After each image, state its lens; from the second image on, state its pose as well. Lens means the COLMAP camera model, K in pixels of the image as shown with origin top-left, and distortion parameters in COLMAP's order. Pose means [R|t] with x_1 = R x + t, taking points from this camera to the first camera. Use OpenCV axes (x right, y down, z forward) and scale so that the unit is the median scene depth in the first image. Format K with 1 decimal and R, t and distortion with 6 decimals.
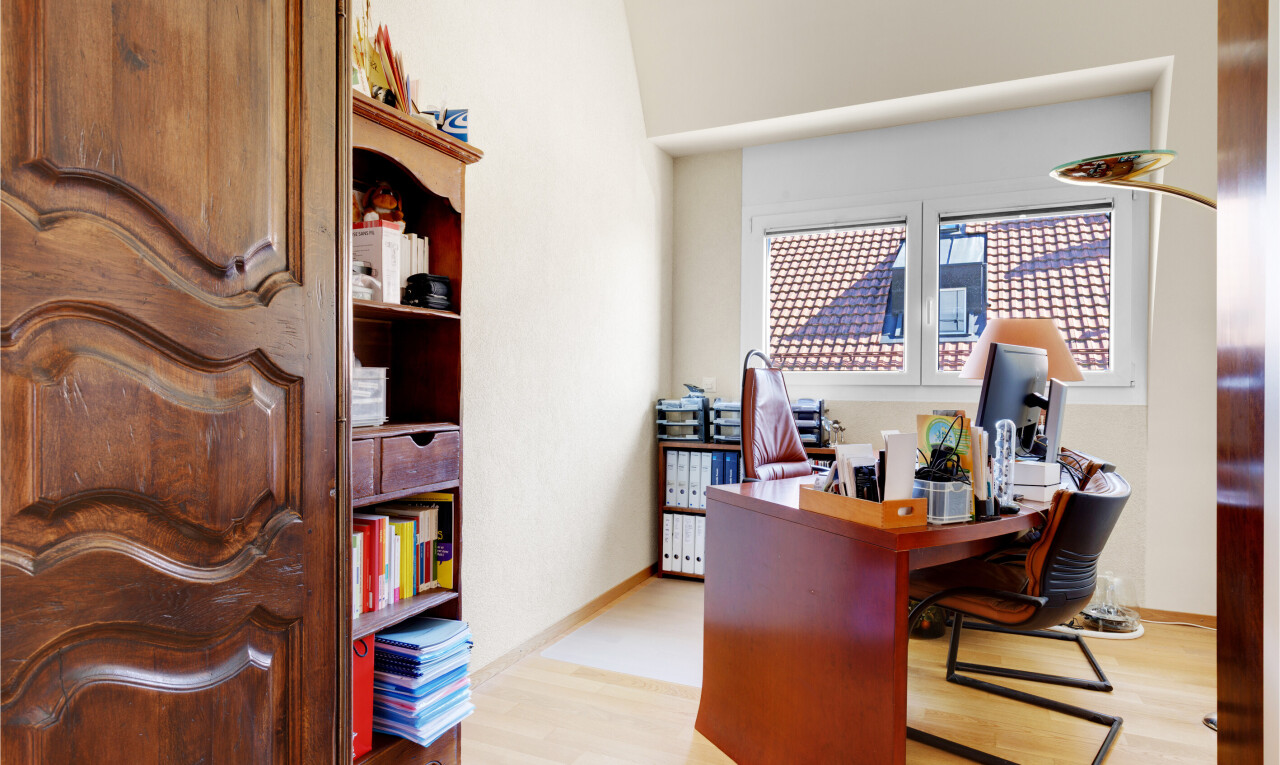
lens RADIAL K [[677.4, 0, 640.0], [0, 677.4, 382.5], [0, 0, 1]] dist [0.000083, -0.000017]
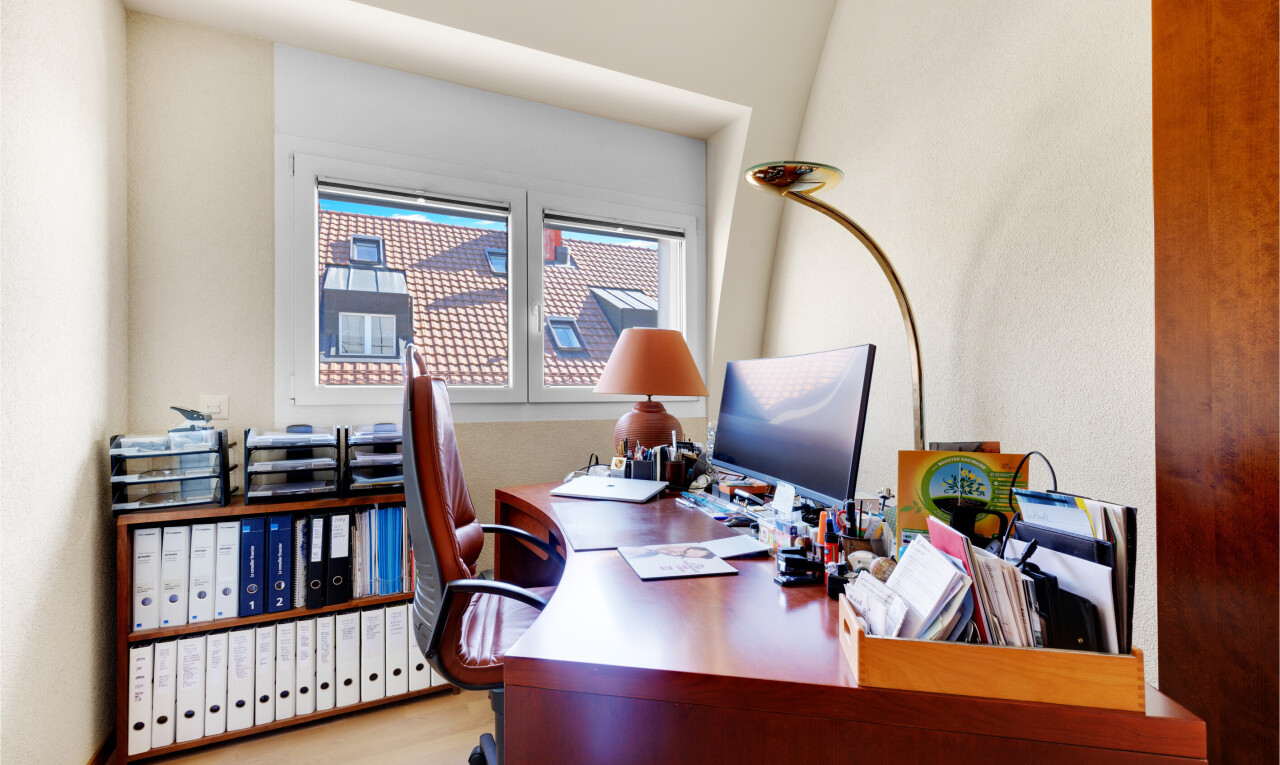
lens RADIAL K [[580.1, 0, 636.9], [0, 580.1, 396.8], [0, 0, 1]] dist [0.001834, 0.000316]
pose [[0.631395, -0.008310, 0.775417, -0.063467], [0.012173, 0.999926, 0.000804, -0.001758], [-0.775366, 0.008931, 0.631449, 0.375707]]
